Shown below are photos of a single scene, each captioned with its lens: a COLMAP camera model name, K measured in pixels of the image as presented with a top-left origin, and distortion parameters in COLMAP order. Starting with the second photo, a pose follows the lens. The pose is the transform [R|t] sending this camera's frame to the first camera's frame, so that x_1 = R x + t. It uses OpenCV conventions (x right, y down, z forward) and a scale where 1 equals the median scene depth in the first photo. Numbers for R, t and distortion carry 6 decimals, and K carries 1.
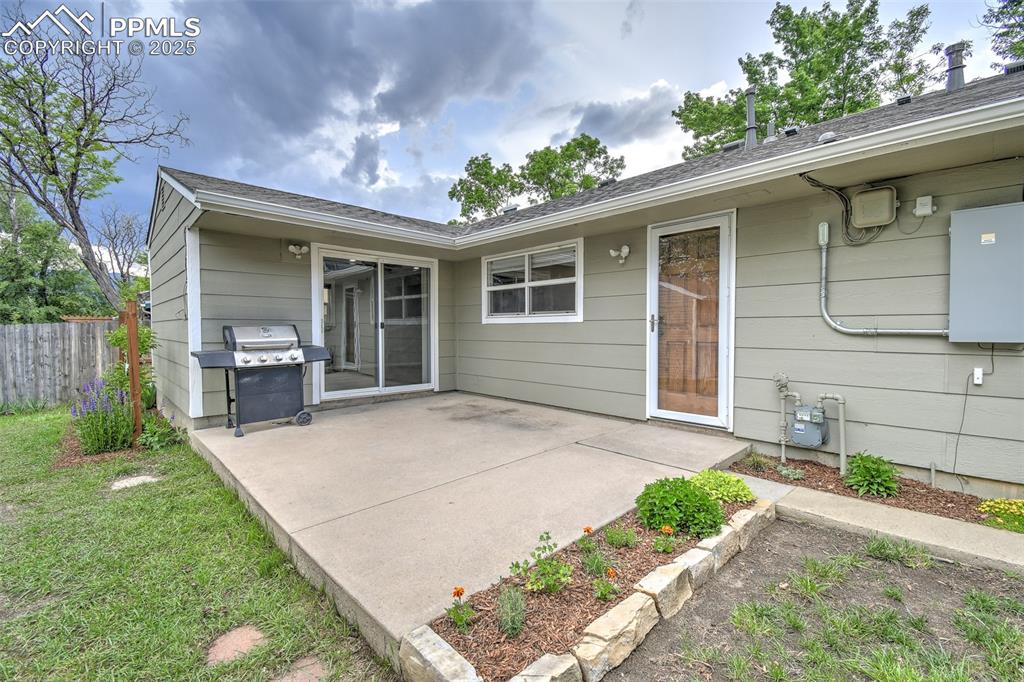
lens RADIAL K [[449.2, 0, 512.0], [0, 449.2, 341.0], [0, 0, 1]] dist [0.035793, -0.028018]
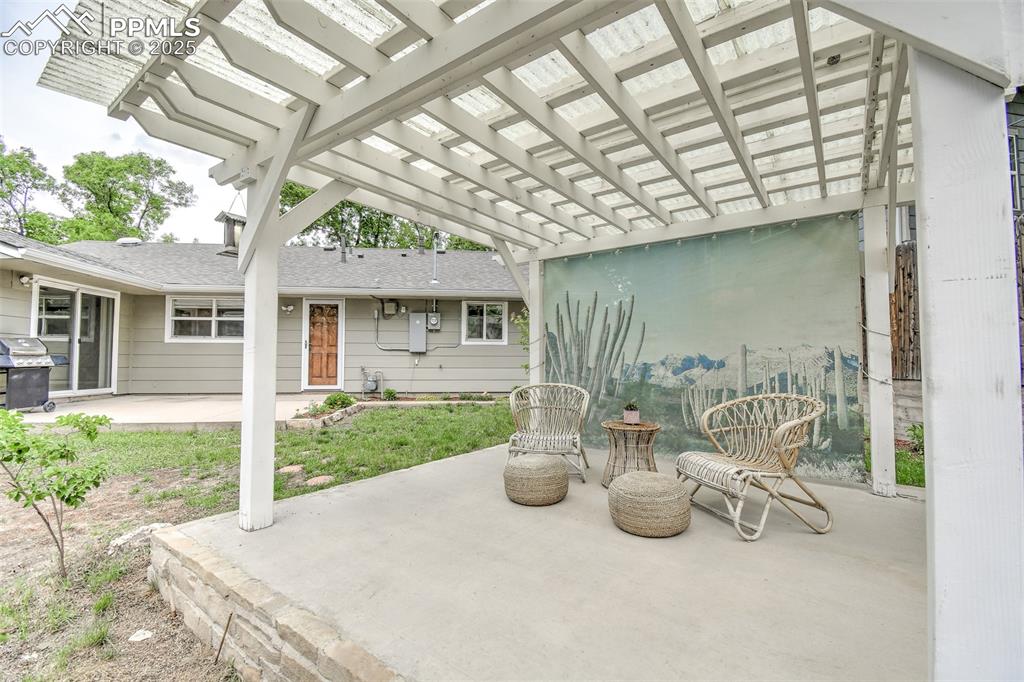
lens RADIAL K [[449.2, 0, 512.0], [0, 449.2, 341.0], [0, 0, 1]] dist [0.035793, -0.028018]
pose [[0.609413, 0.036207, 0.792026, -0.737410], [0.016546, 0.998158, -0.058361, 0.079343], [-0.792680, 0.048670, 0.607692, -0.992902]]
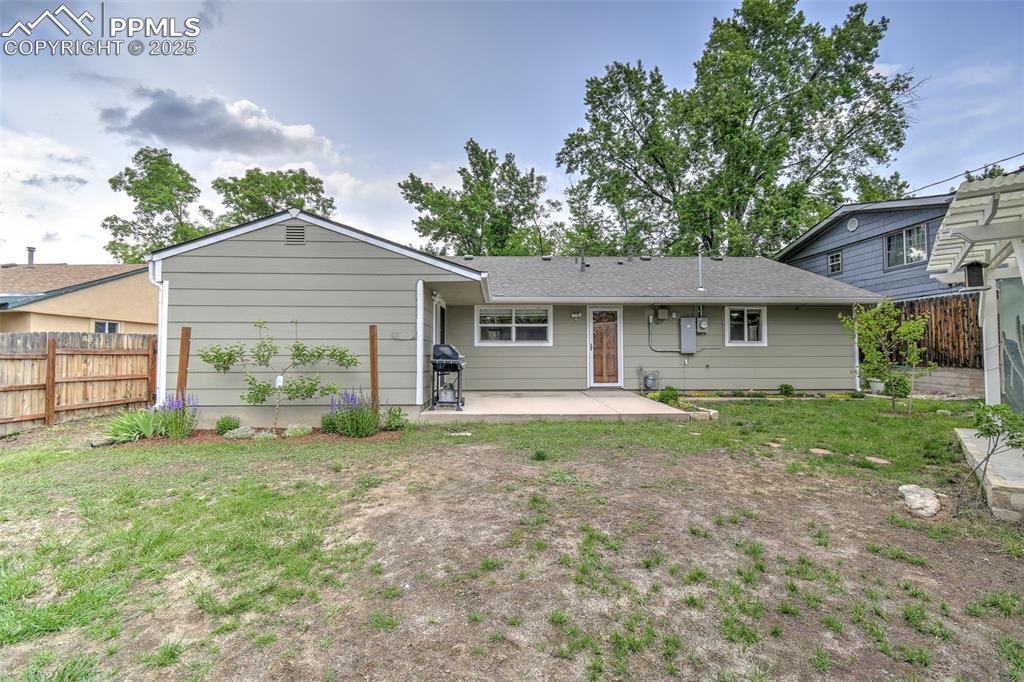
lens RADIAL K [[449.2, 0, 512.0], [0, 449.2, 341.0], [0, 0, 1]] dist [0.035793, -0.028018]
pose [[0.659892, 0.026134, 0.750906, -1.676340], [0.020073, 0.998425, -0.052388, 0.042566], [-0.751092, 0.049643, 0.658328, -0.237824]]
